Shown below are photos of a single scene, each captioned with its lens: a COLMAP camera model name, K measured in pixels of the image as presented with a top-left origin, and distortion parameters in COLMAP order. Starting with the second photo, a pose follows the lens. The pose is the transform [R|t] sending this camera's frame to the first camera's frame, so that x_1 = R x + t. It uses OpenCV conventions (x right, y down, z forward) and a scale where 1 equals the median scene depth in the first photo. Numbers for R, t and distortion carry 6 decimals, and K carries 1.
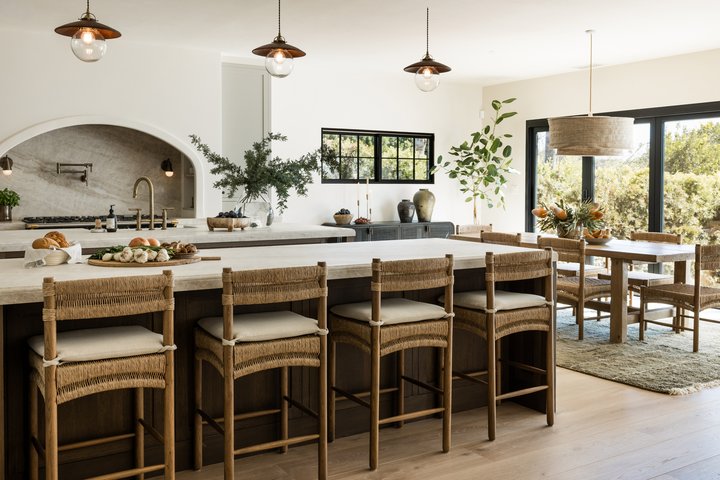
lens RADIAL K [[715.1, 0, 360.4], [0, 715.1, 237.6], [0, 0, 1]] dist [0.013571, 0.000000]
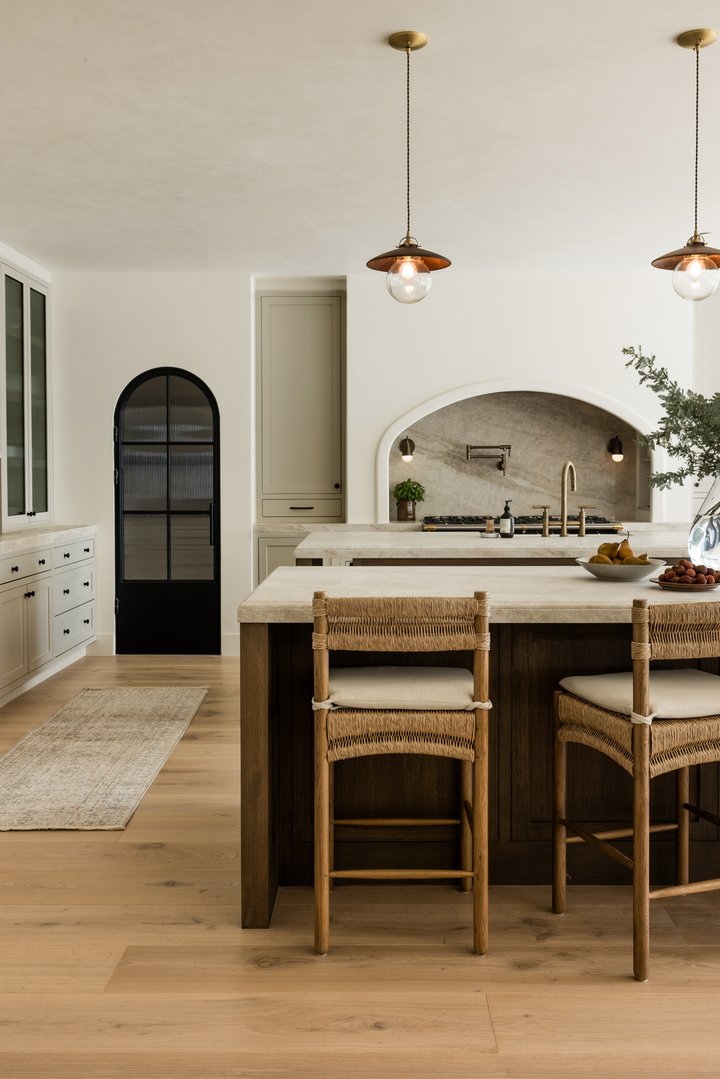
lens RADIAL K [[1006.7, 0, 360.0], [0, 1006.7, 544.2], [0, 0, 1]] dist [0.043147, 0.000000]
pose [[0.848059, 0.036304, -0.528656, 0.144009], [-0.039193, 0.999215, 0.005745, -0.002809], [0.528450, 0.015848, 0.848816, 0.105061]]
